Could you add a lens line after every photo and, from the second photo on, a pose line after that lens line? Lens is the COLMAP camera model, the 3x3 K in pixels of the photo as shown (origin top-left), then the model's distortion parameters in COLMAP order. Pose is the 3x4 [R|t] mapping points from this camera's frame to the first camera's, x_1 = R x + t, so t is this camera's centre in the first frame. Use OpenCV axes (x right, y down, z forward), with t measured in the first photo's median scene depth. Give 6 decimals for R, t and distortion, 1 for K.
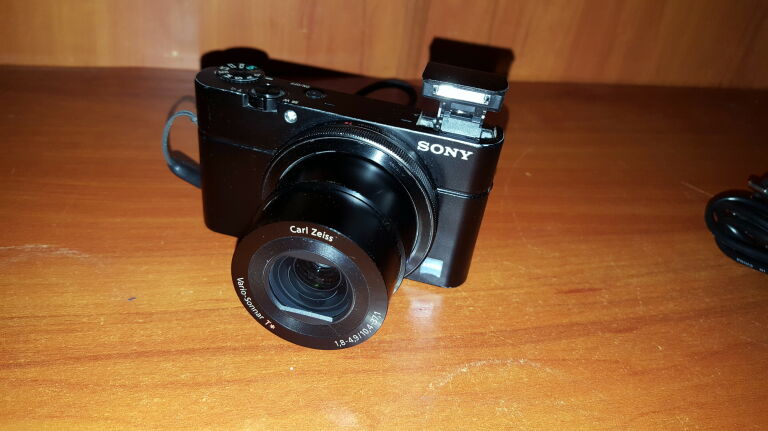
lens RADIAL K [[641.9, 0, 395.6], [0, 641.9, 197.5], [0, 0, 1]] dist [0.163194, -0.354056]
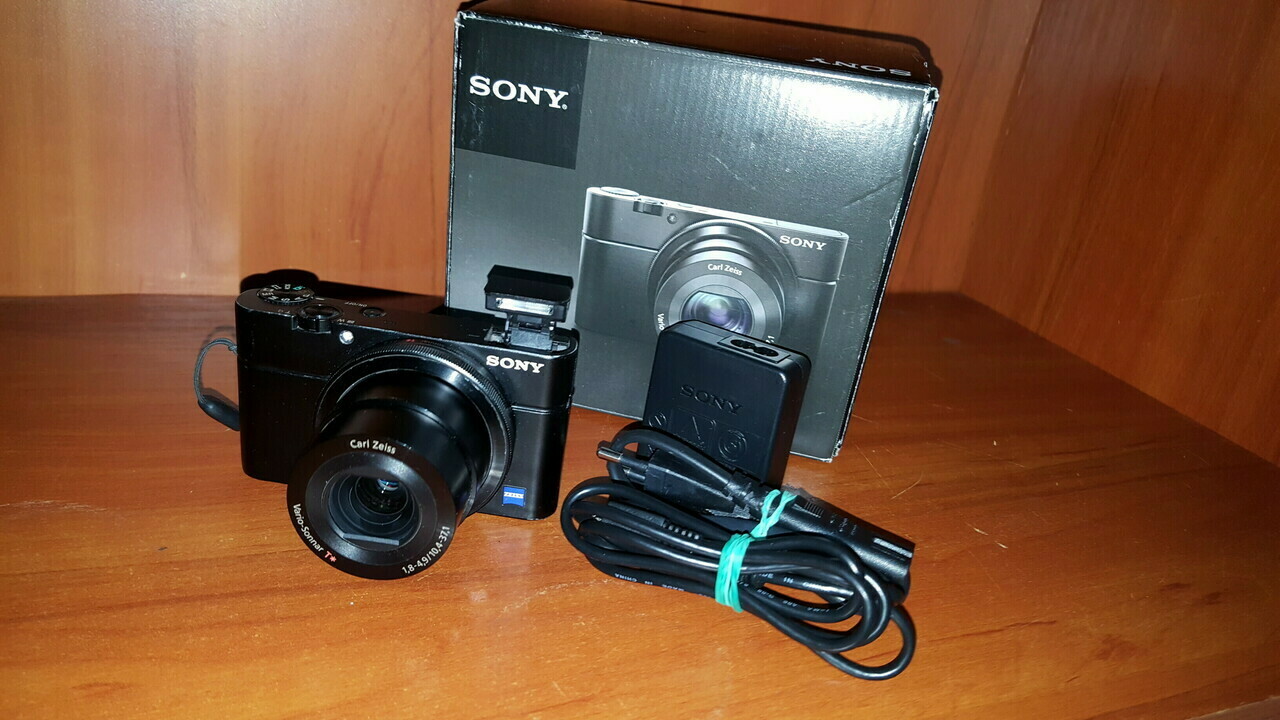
lens RADIAL K [[1157.3, 0, 707.1], [0, 1157.3, 322.3], [0, 0, 1]] dist [0.188117, -0.307673]
pose [[0.986889, -0.041700, 0.155921, 0.088720], [0.065550, 0.986342, -0.151102, 0.143901], [-0.147491, 0.159342, 0.976144, -0.739618]]
